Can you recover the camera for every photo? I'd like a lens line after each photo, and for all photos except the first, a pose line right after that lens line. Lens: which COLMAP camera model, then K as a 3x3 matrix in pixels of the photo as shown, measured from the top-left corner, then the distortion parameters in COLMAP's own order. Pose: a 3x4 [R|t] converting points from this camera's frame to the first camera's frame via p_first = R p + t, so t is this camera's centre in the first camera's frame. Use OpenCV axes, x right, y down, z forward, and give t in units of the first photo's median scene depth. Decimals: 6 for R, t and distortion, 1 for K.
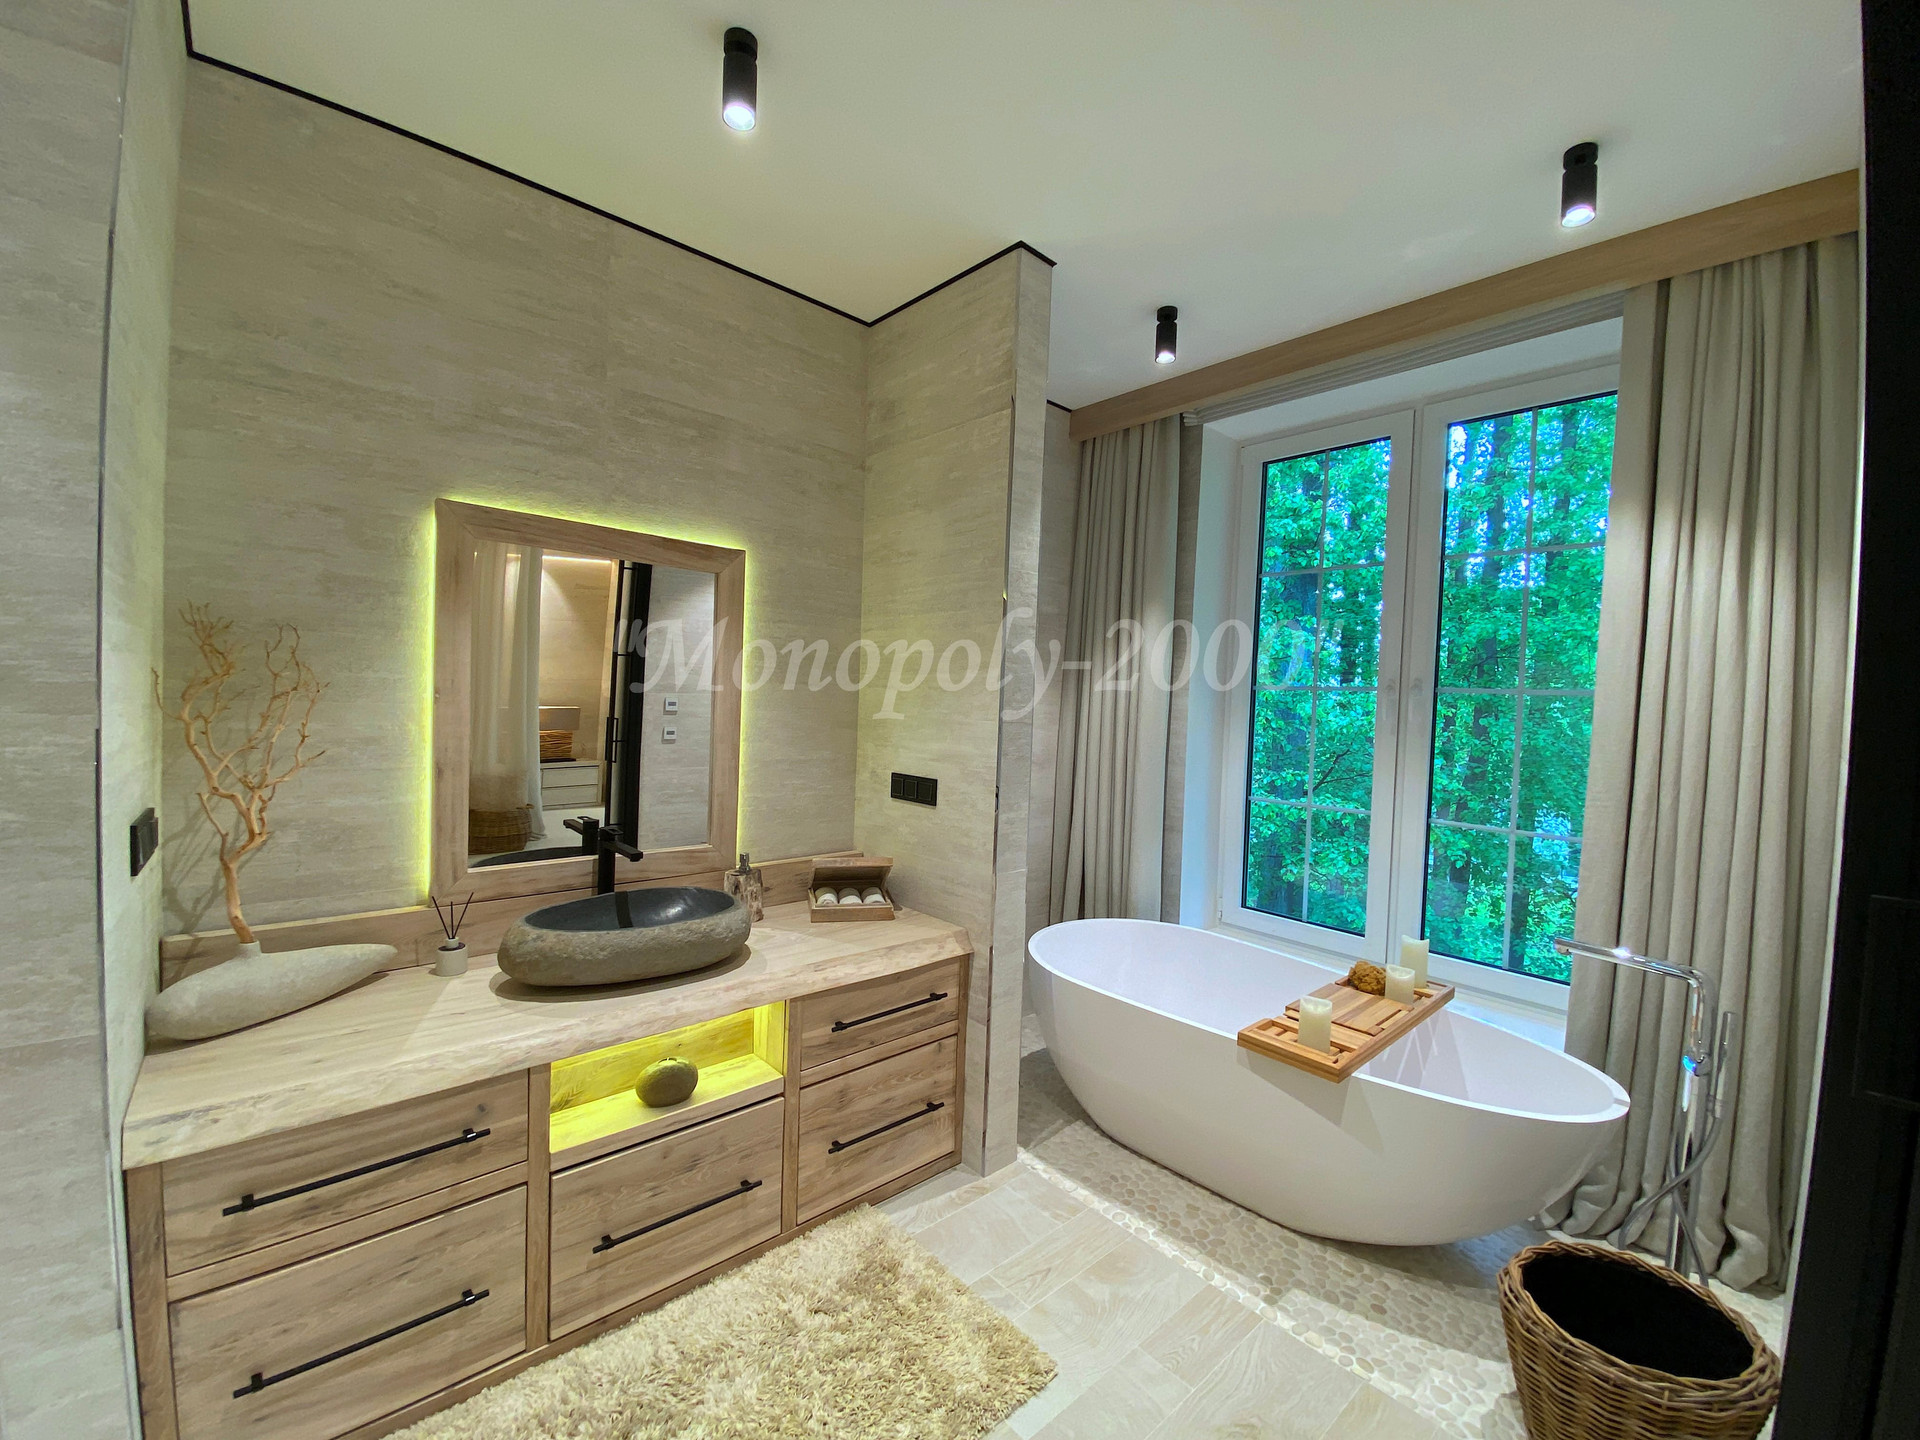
lens RADIAL K [[775.3, 0, 958.9], [0, 775.3, 724.5], [0, 0, 1]] dist [0.001014, -0.011901]
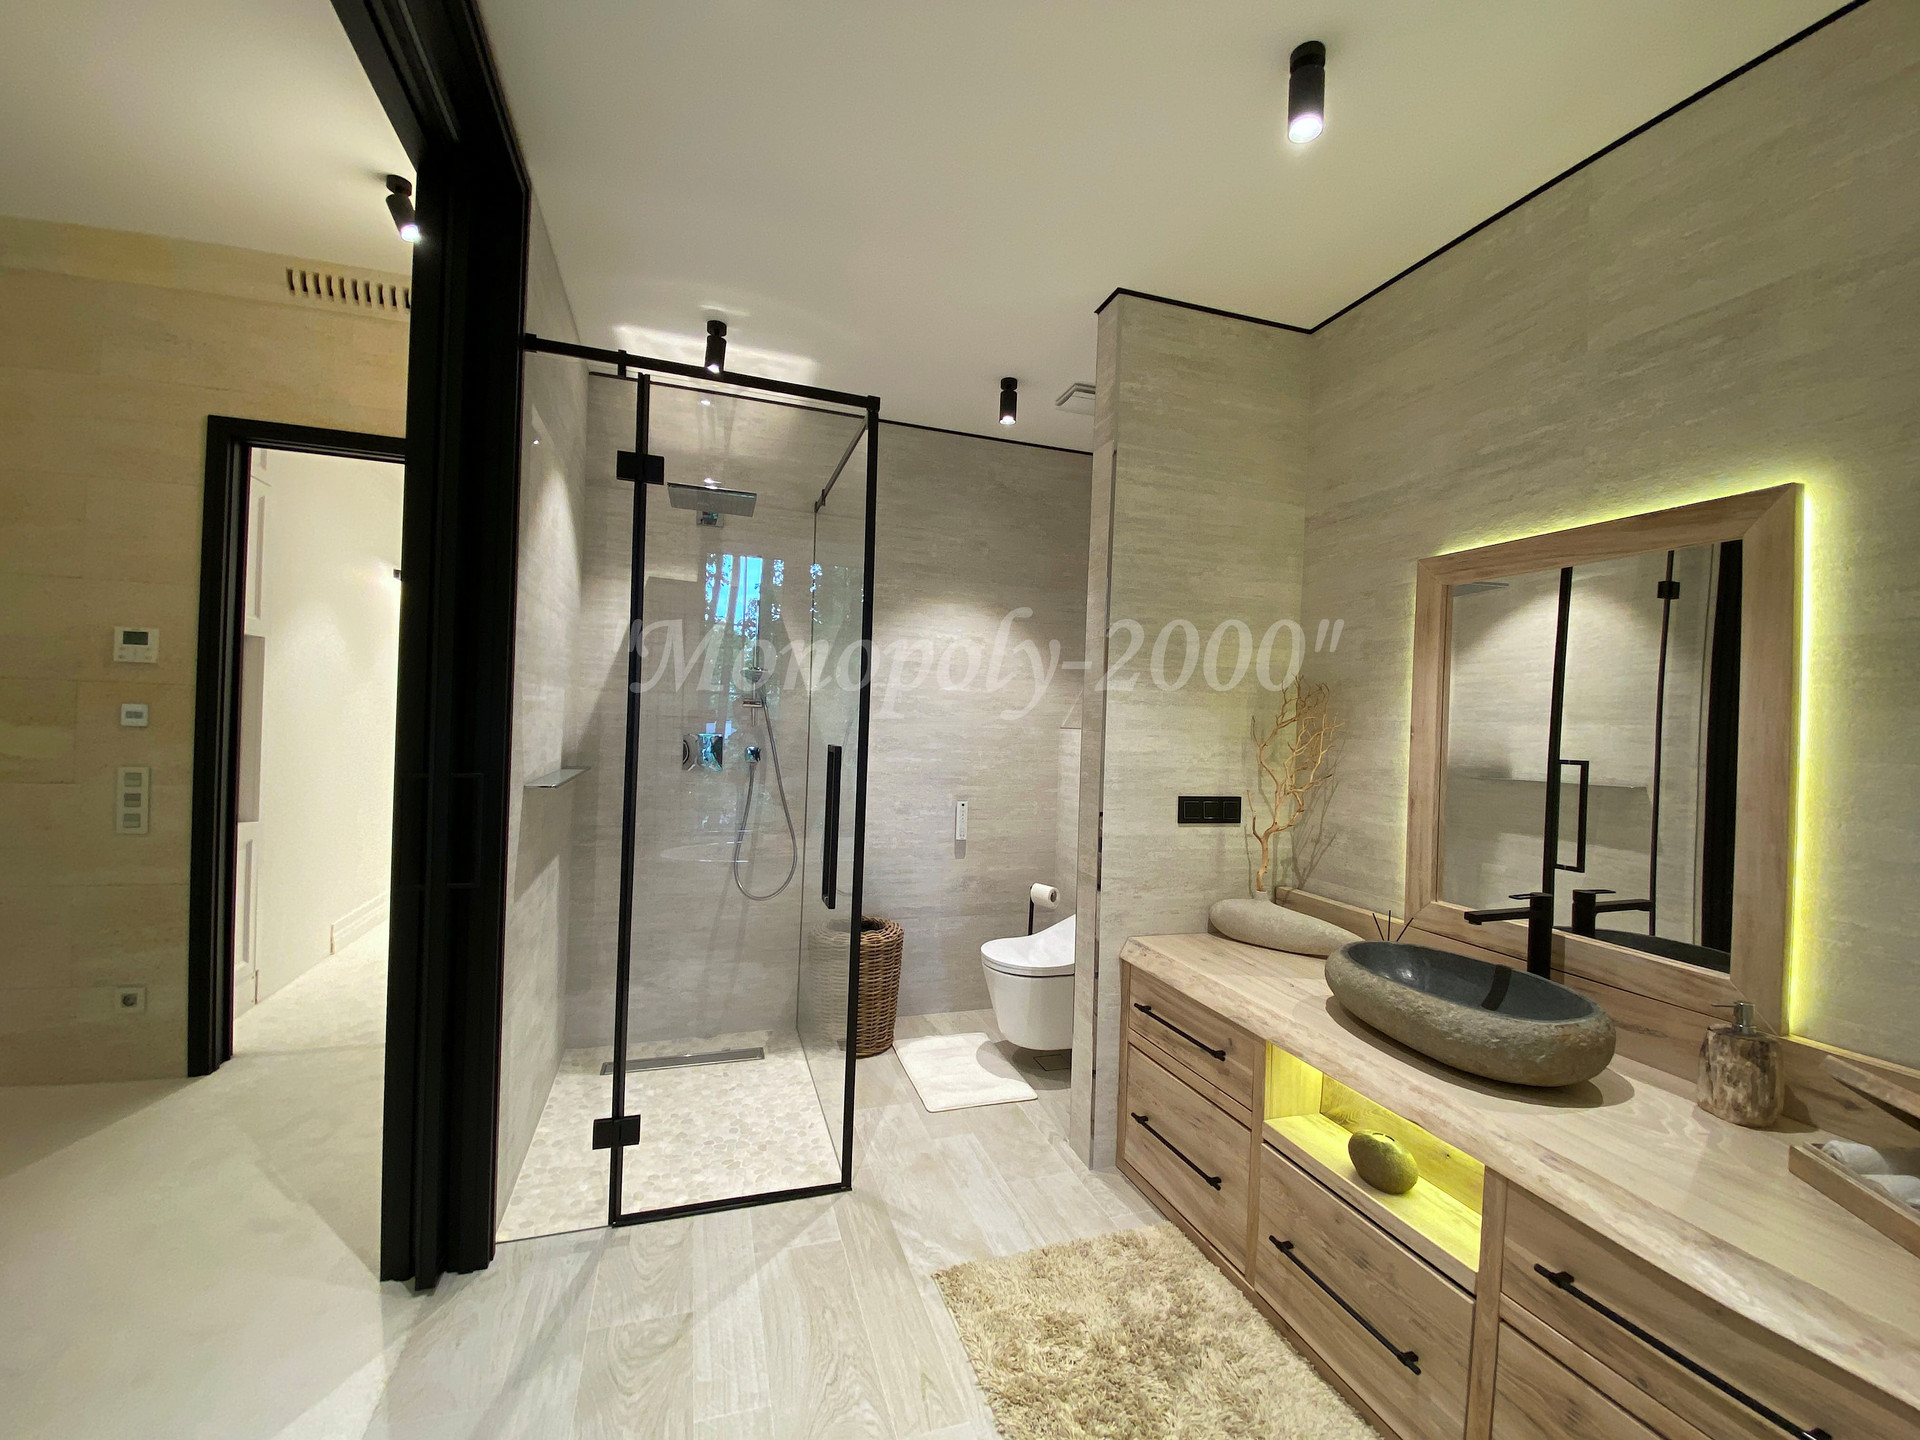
lens RADIAL K [[775.3, 0, 958.9], [0, 775.3, 724.5], [0, 0, 1]] dist [0.001014, -0.011901]
pose [[-0.393473, -0.044725, -0.918248, 0.647671], [-0.078895, 0.996774, -0.014743, 0.017583], [0.915945, 0.066645, -0.395732, 0.882587]]
